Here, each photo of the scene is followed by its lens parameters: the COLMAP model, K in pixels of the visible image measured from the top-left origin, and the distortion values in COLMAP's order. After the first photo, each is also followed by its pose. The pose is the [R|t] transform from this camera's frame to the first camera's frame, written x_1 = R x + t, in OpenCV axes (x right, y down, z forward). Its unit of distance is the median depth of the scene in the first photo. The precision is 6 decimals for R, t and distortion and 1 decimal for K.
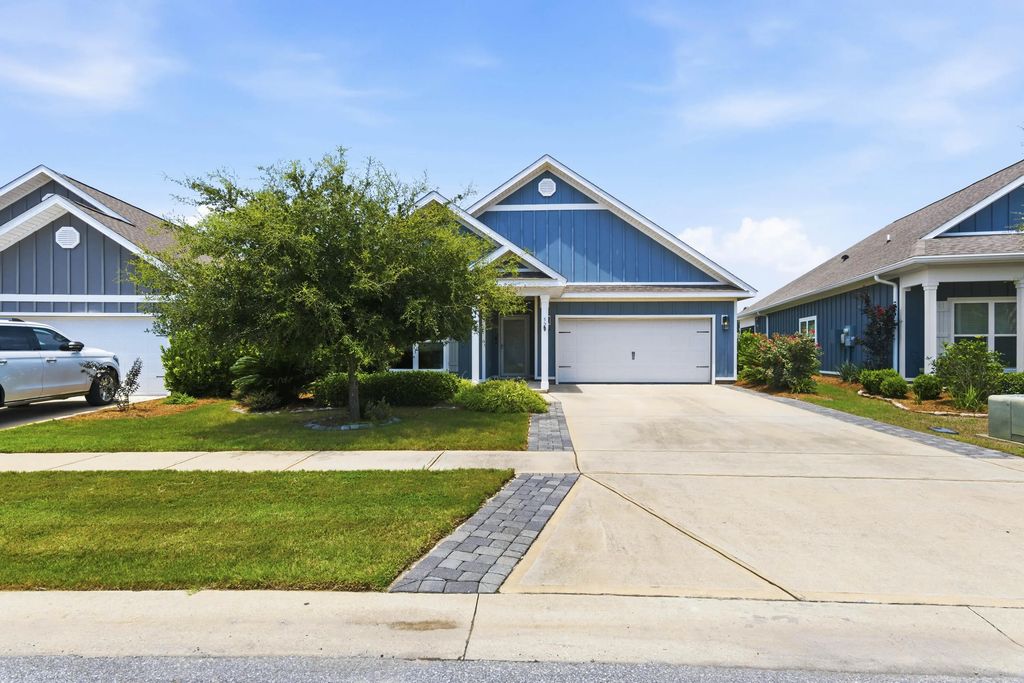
lens RADIAL K [[507.0, 0, 508.2], [0, 507.0, 350.1], [0, 0, 1]] dist [0.004955, -0.001935]
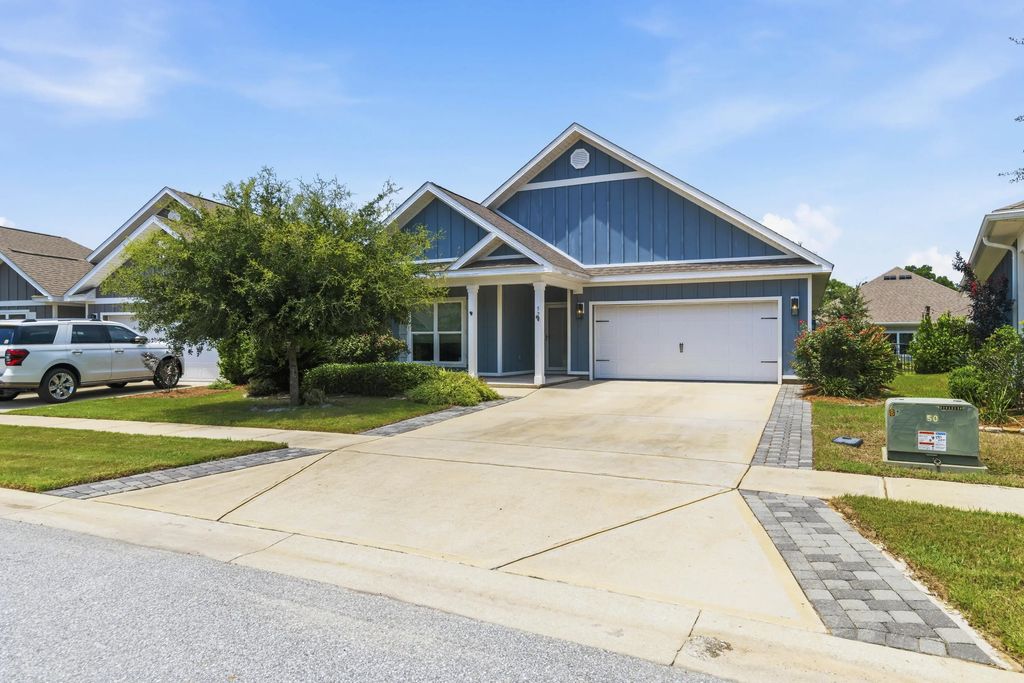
lens RADIAL K [[623.0, 0, 514.9], [0, 623.0, 337.2], [0, 0, 1]] dist [-0.001051, -0.001743]
pose [[0.932005, -0.005189, -0.362409, 0.372882], [0.003019, 0.999974, -0.006555, -0.000940], [0.362434, 0.005015, 0.931996, -0.059875]]
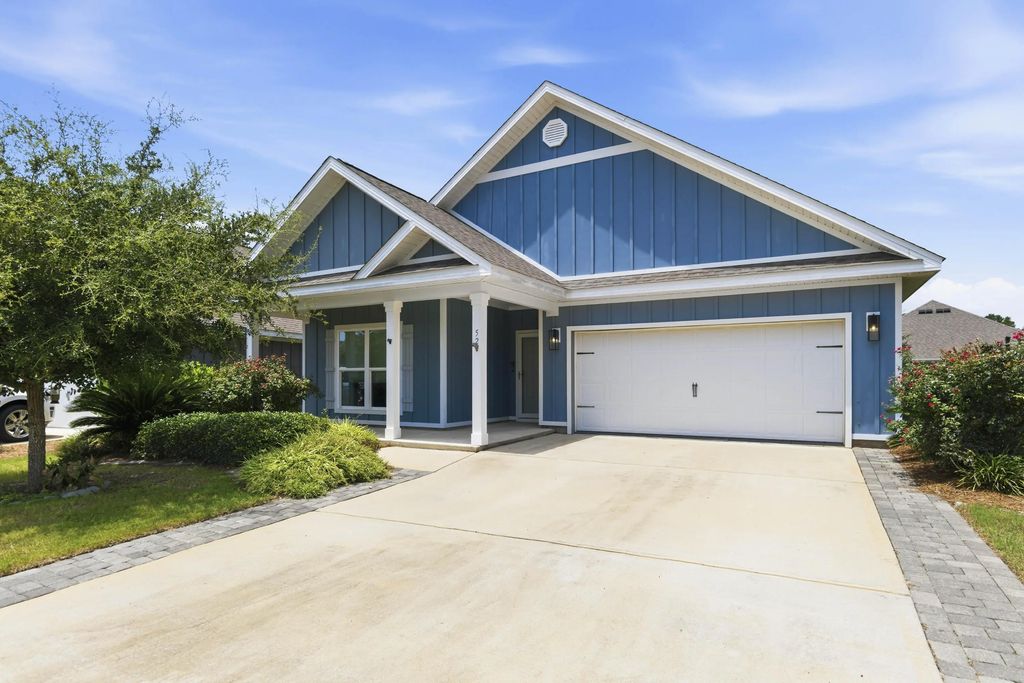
lens RADIAL K [[541.1, 0, 514.8], [0, 541.1, 374.1], [0, 0, 1]] dist [0.005705, 0.001104]
pose [[0.904146, -0.005813, -0.427184, 0.334488], [0.003165, 0.999971, -0.006909, -0.004160], [0.427211, 0.004895, 0.904139, 0.353580]]
